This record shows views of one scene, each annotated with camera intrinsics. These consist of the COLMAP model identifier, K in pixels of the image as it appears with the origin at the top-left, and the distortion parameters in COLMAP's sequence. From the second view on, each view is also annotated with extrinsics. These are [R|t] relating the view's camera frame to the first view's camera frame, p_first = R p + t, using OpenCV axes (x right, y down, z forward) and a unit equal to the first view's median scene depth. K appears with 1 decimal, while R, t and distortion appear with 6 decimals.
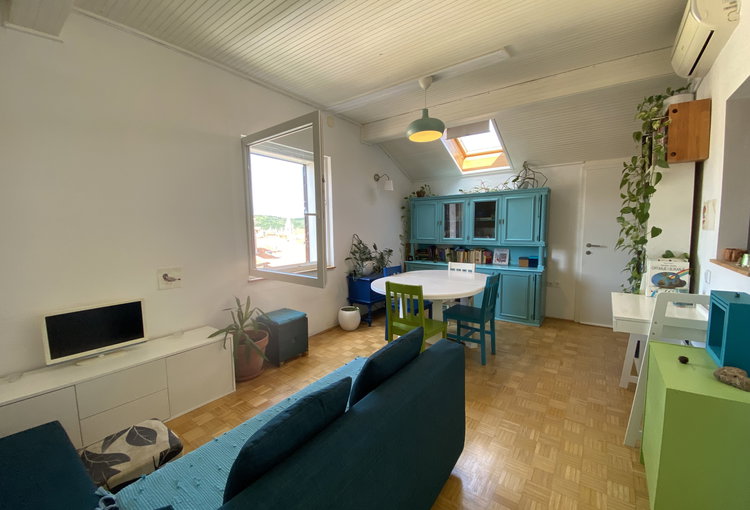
lens RADIAL K [[305.4, 0, 372.2], [0, 305.4, 252.0], [0, 0, 1]] dist [0.026401, -0.025401]
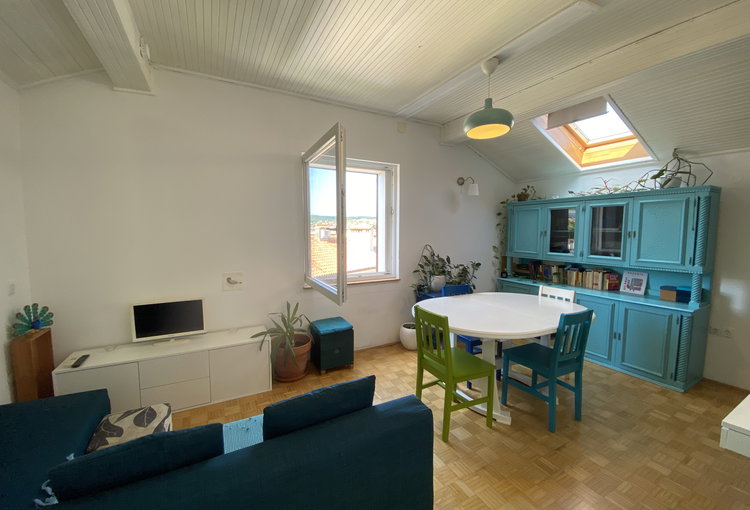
lens RADIAL K [[305.4, 0, 372.2], [0, 305.4, 252.0], [0, 0, 1]] dist [0.026401, -0.025401]
pose [[0.902824, 0.044874, -0.427663, 0.196559], [-0.047382, 0.998865, 0.004783, -0.035456], [0.427393, 0.015945, 0.903925, 0.100992]]
